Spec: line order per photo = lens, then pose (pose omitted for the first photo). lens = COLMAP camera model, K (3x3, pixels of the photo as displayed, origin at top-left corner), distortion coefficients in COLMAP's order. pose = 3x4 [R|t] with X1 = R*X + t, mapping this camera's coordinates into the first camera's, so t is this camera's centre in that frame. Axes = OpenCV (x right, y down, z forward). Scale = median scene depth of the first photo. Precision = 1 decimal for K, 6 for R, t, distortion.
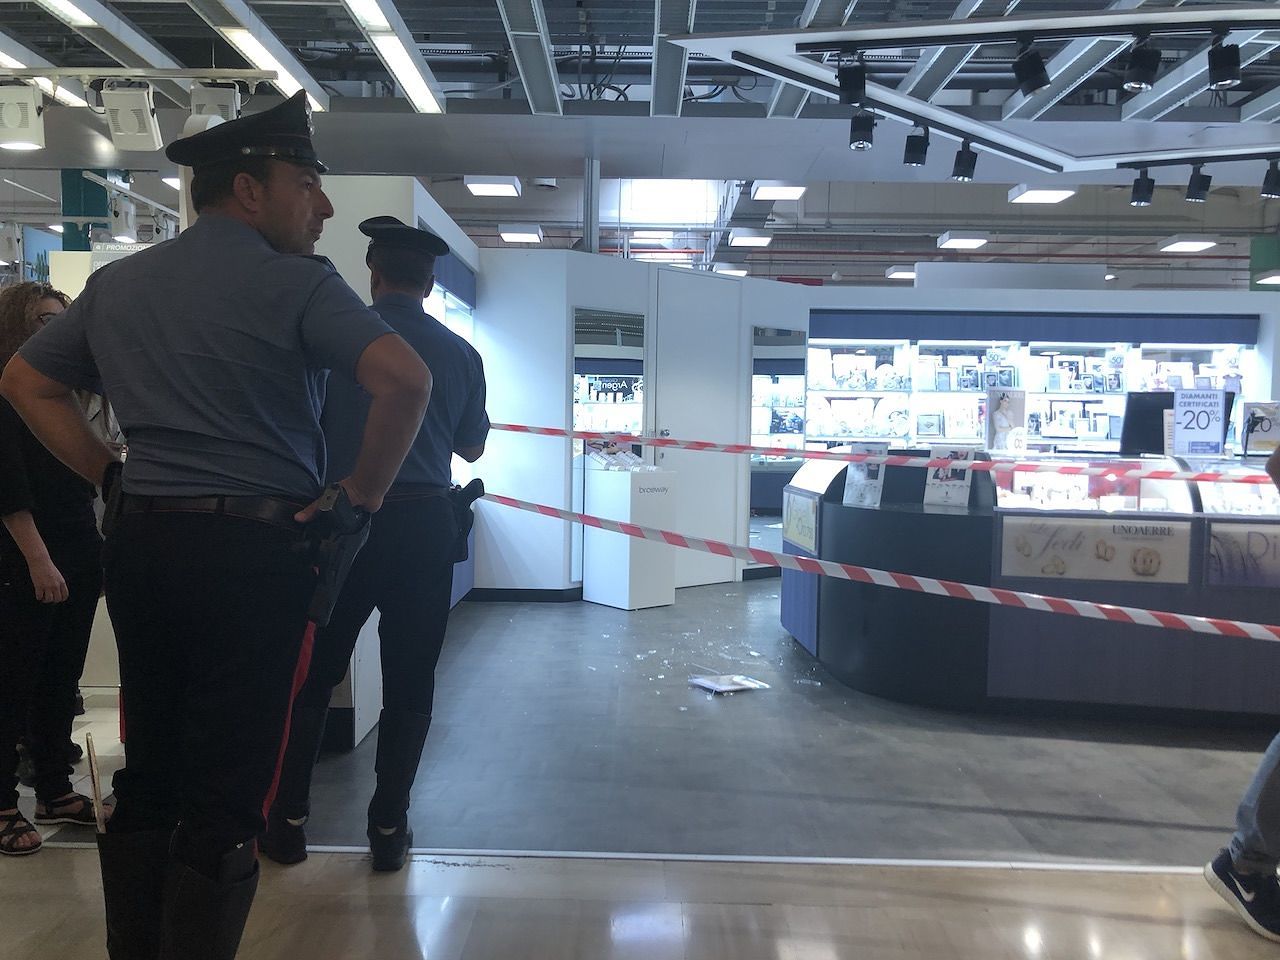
lens RADIAL K [[1056.6, 0, 666.1], [0, 1056.6, 479.5], [0, 0, 1]] dist [-0.000623, 0.190535]
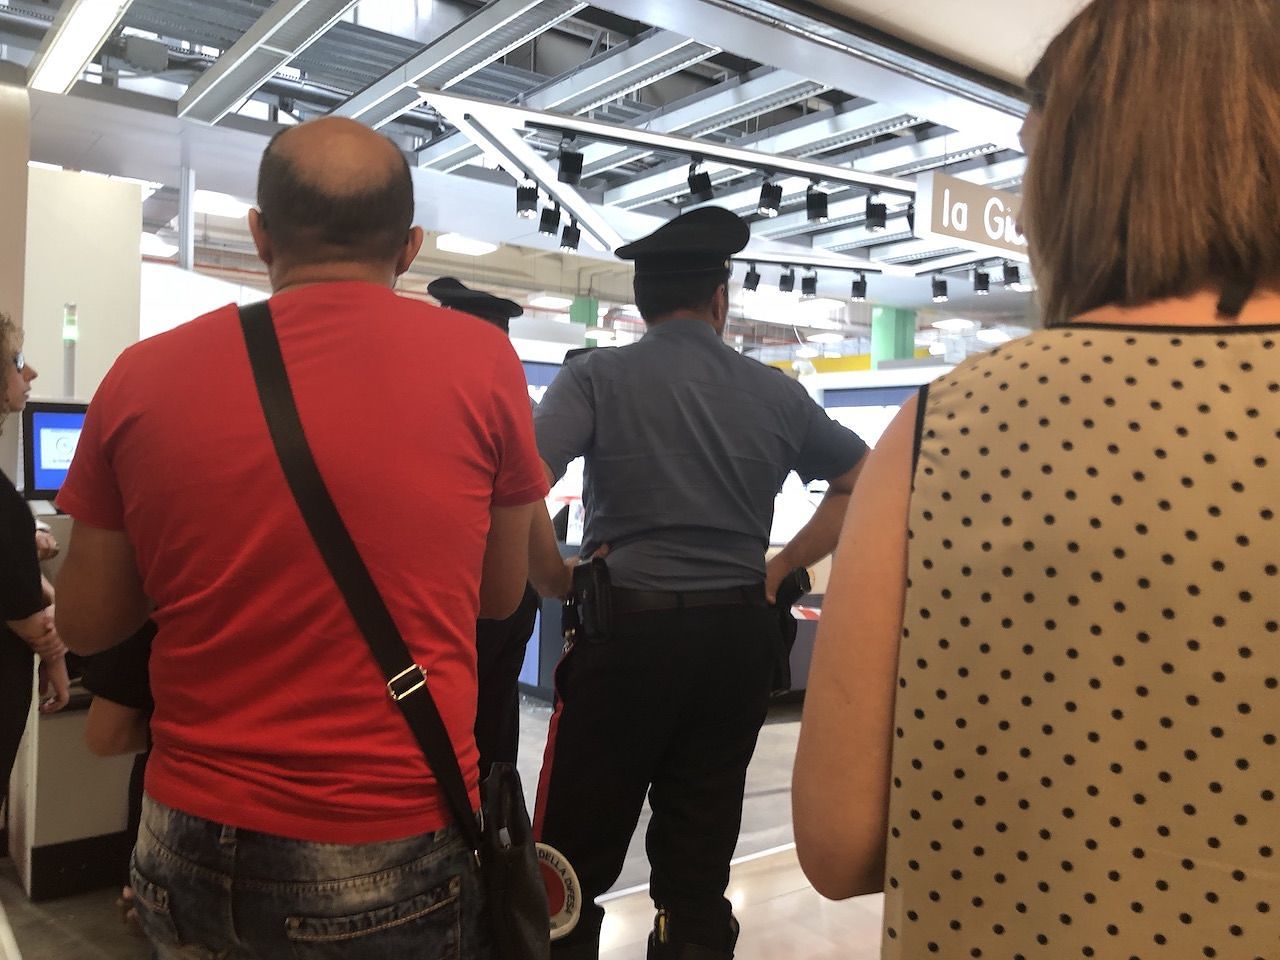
lens RADIAL K [[1056.6, 0, 666.1], [0, 1056.6, 479.5], [0, 0, 1]] dist [-0.000623, 0.190535]
pose [[0.803786, -0.010481, 0.594827, -0.323249], [0.023307, 0.999632, -0.013881, -0.023055], [-0.594462, 0.025021, 0.803734, 0.050246]]
